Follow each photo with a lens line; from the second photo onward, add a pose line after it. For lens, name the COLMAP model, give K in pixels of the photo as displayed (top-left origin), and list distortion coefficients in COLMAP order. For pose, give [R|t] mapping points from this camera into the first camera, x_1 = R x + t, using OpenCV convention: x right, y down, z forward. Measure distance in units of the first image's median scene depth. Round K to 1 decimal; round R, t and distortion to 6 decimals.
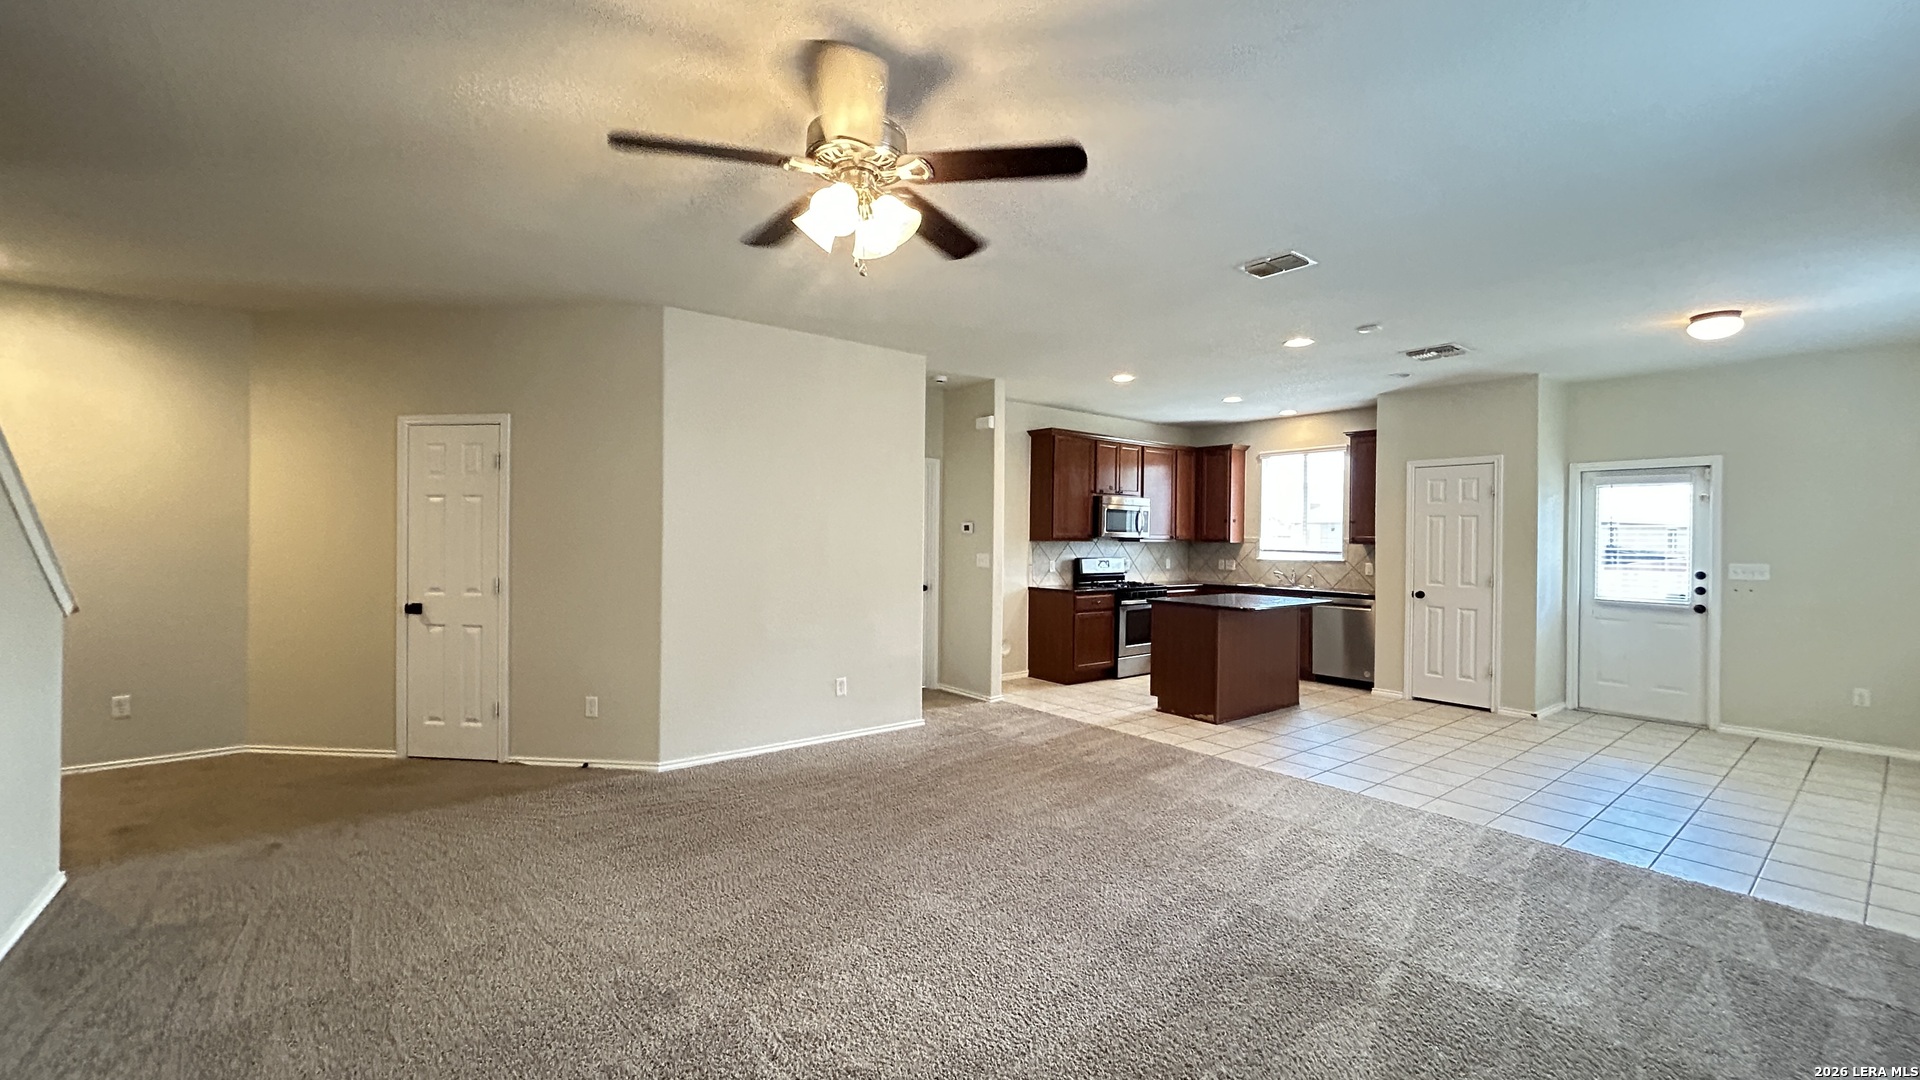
lens RADIAL K [[771.2, 0, 960.0], [0, 771.2, 540.0], [0, 0, 1]] dist [0.000452, 0.000142]
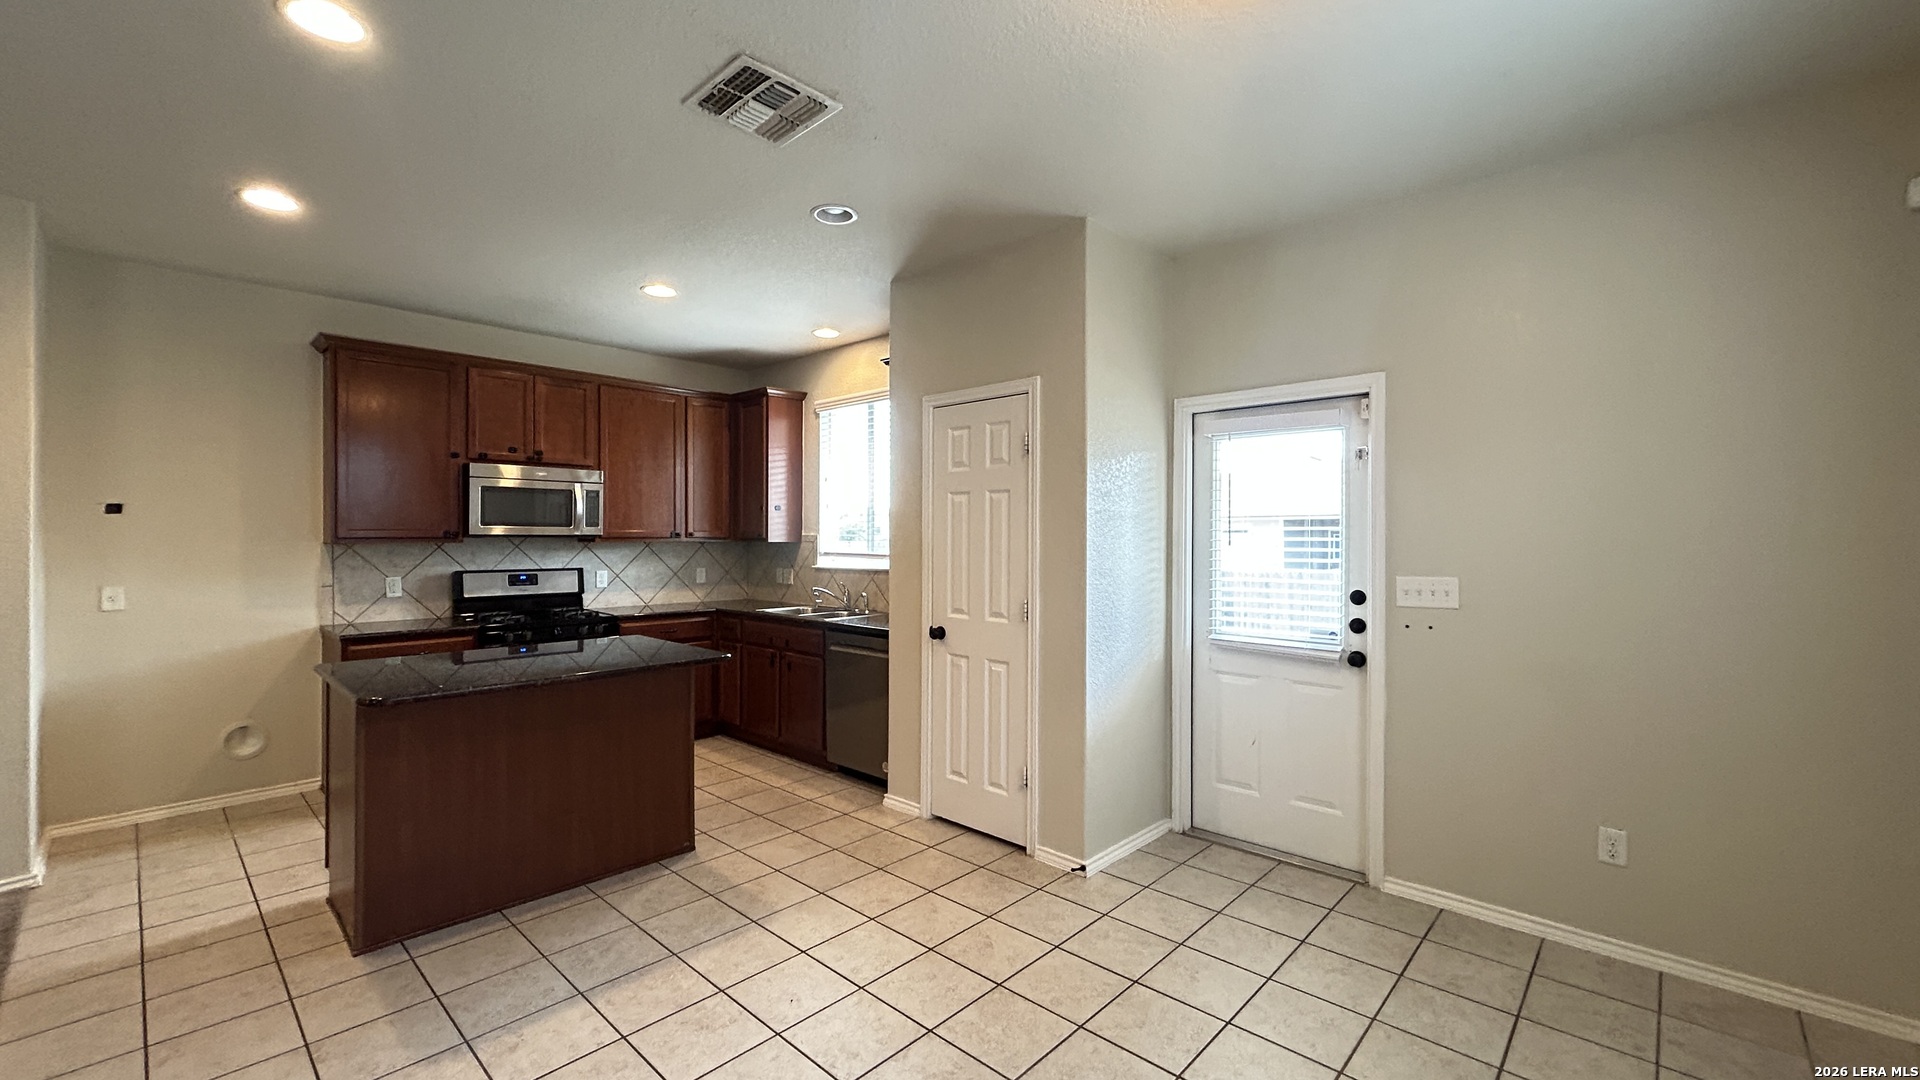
lens RADIAL K [[771.2, 0, 960.0], [0, 771.2, 540.0], [0, 0, 1]] dist [0.000452, 0.000142]
pose [[0.988690, -0.008656, 0.149722, 0.517025], [0.008473, 0.999962, 0.001857, 0.002041], [-0.149733, -0.000568, 0.988726, 0.434194]]
